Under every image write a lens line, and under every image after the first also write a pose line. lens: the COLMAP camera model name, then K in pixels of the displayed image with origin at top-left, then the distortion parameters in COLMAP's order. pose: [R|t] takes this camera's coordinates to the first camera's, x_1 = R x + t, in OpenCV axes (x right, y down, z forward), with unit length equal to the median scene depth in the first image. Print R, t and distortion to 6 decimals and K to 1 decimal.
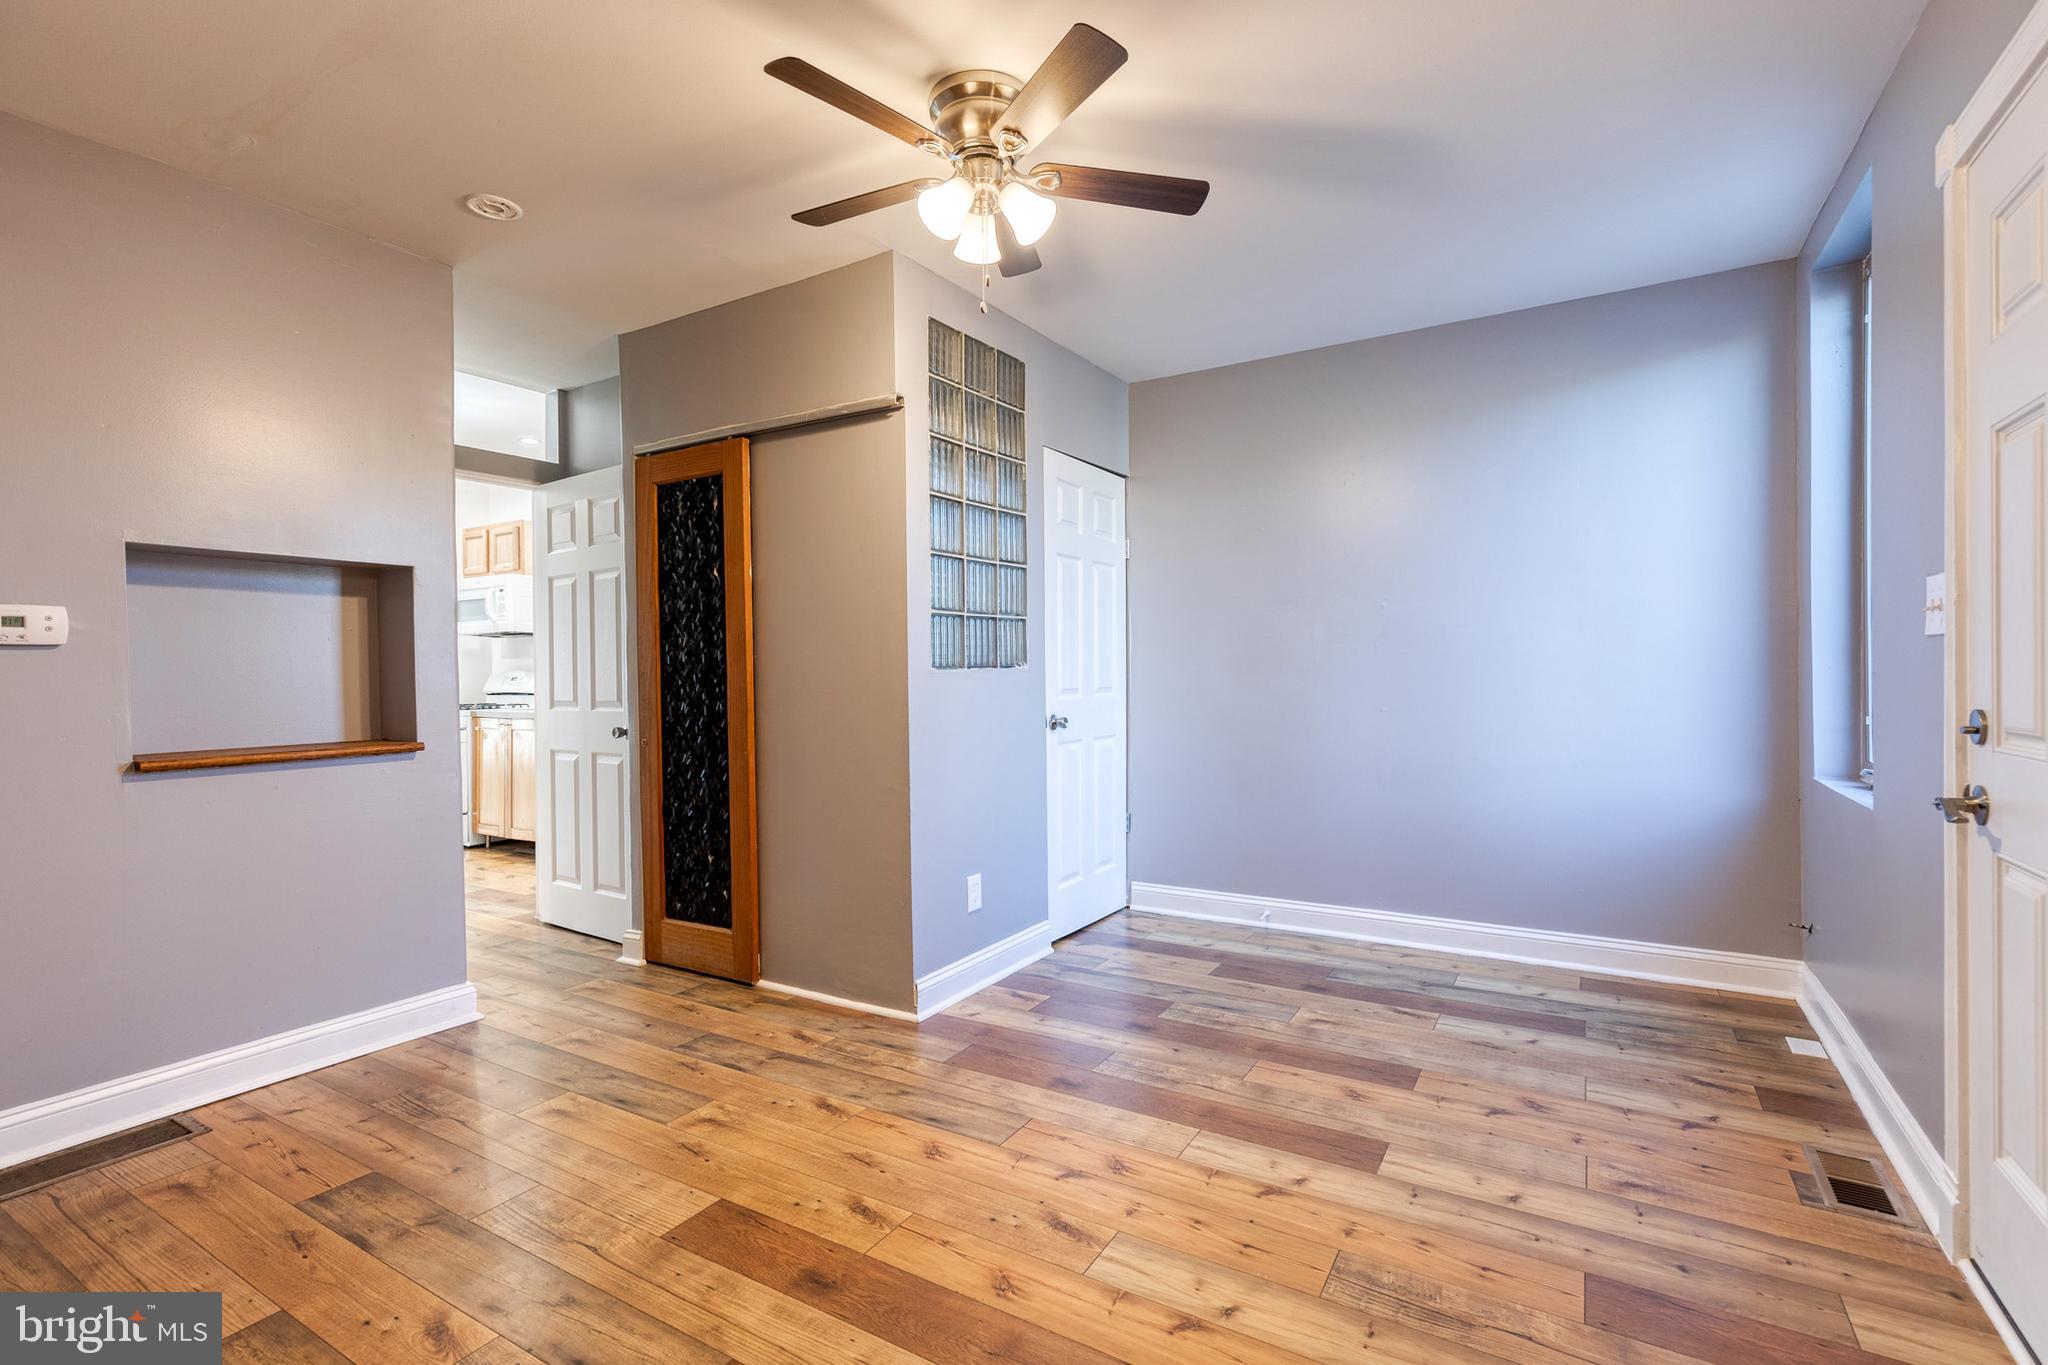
lens RADIAL K [[917.5, 0, 1045.7], [0, 917.5, 681.1], [0, 0, 1]] dist [0.010929, -0.001651]
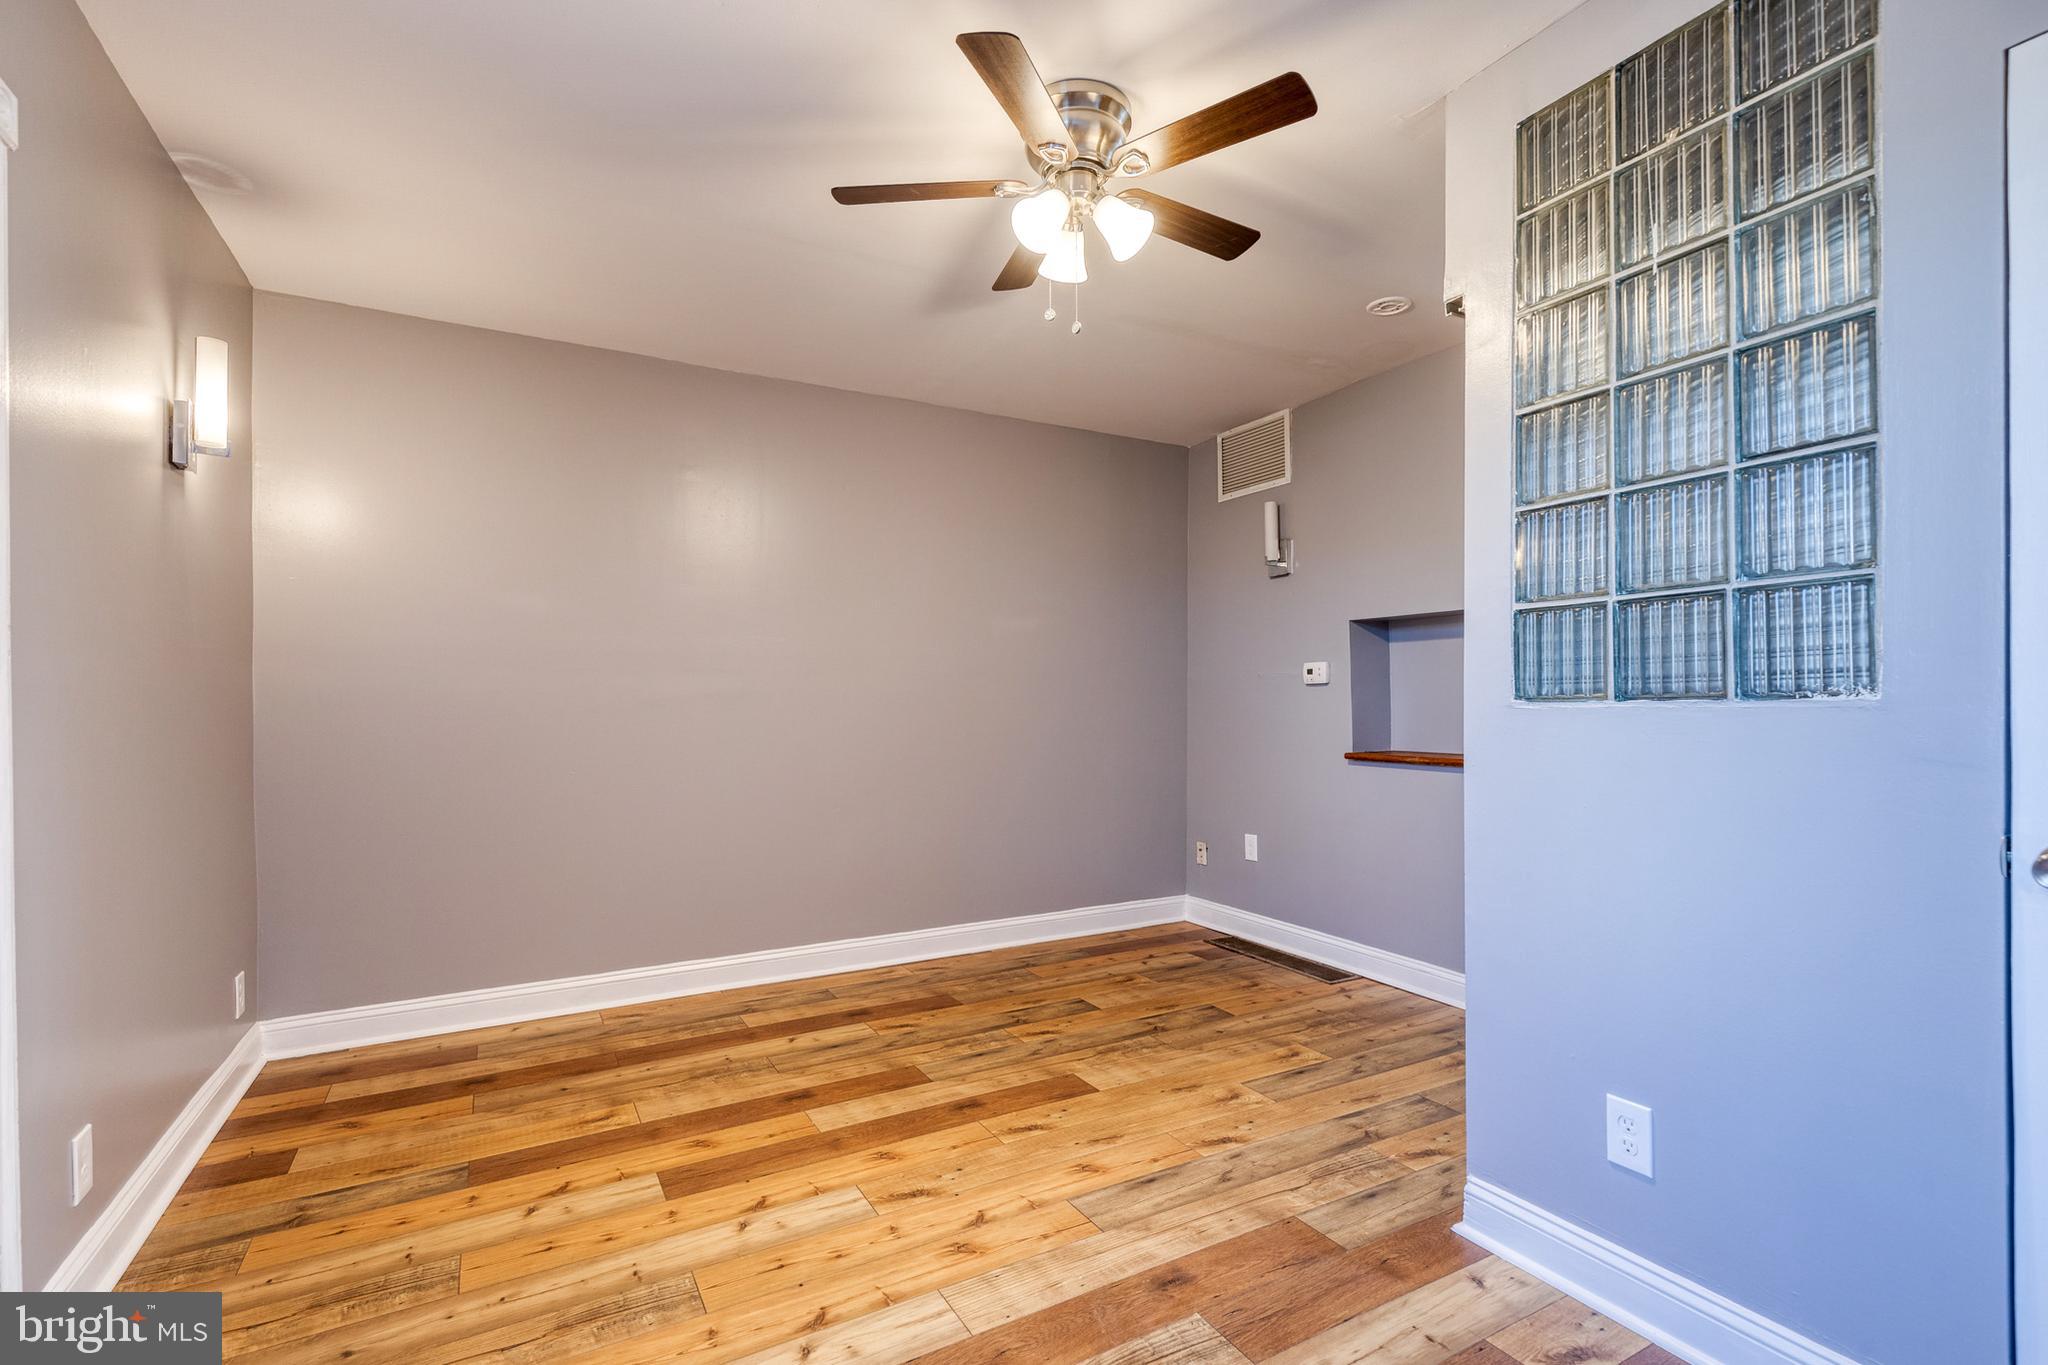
lens RADIAL K [[942.7, 0, 1039.8], [0, 942.7, 682.8], [0, 0, 1]] dist [0.011911, -0.000741]
pose [[-0.490475, -0.002908, -0.871450, 0.724690], [0.002160, 0.999987, -0.004553, -0.028902], [0.871452, -0.004115, -0.490463, 1.279859]]
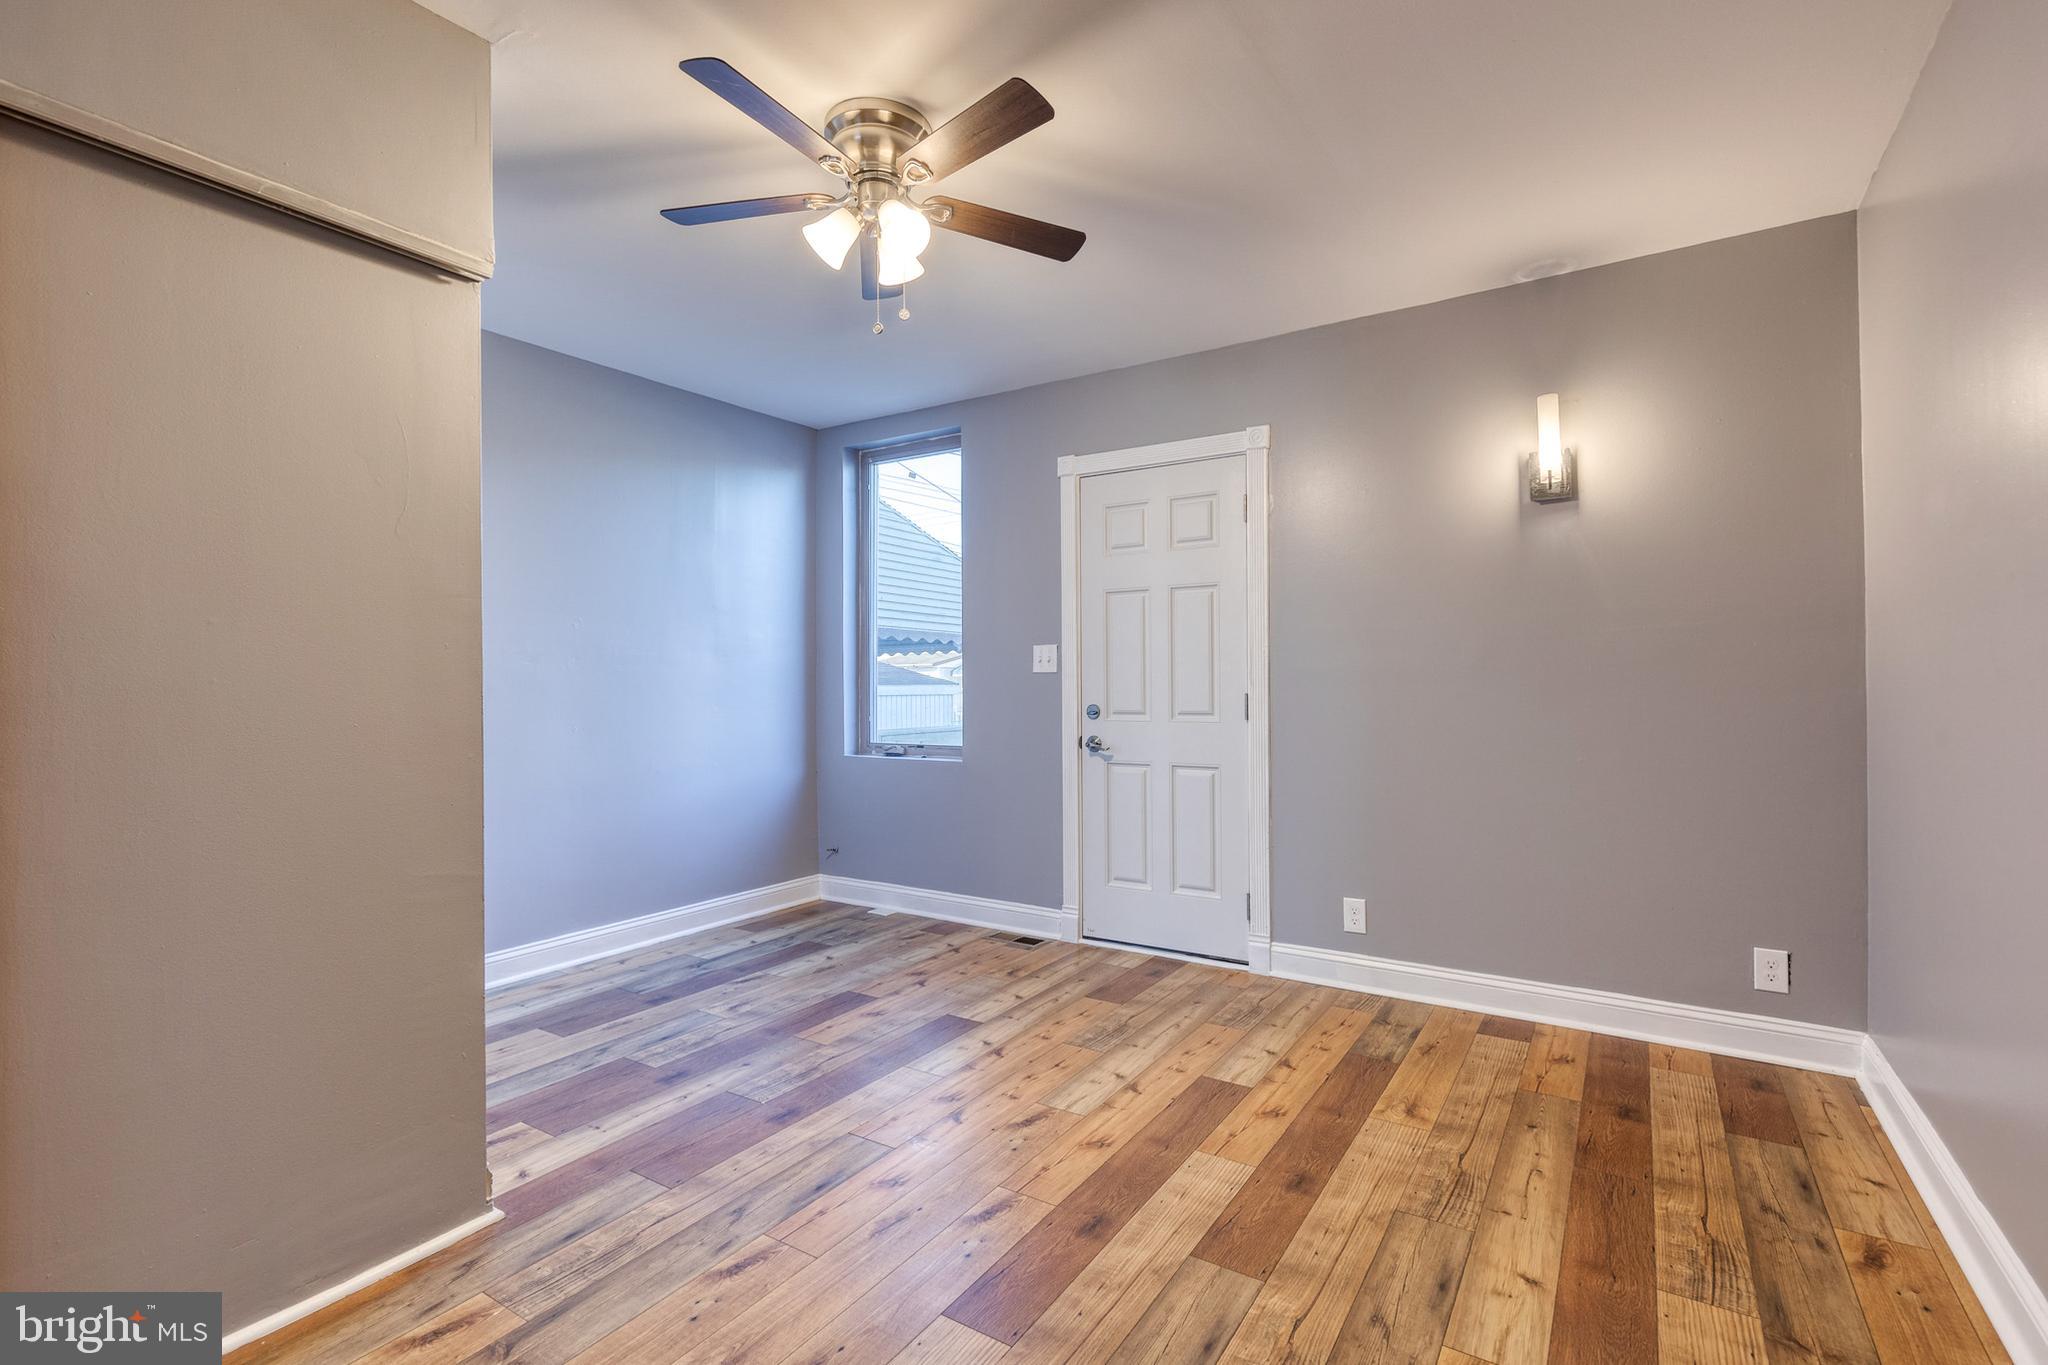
lens RADIAL K [[942.7, 0, 1039.8], [0, 942.7, 682.8], [0, 0, 1]] dist [0.011911, -0.000741]
pose [[0.034262, 0.010323, 0.999360, -0.965755], [0.015420, 0.999822, -0.010856, -0.000754], [-0.999294, 0.015782, 0.034096, 0.693462]]
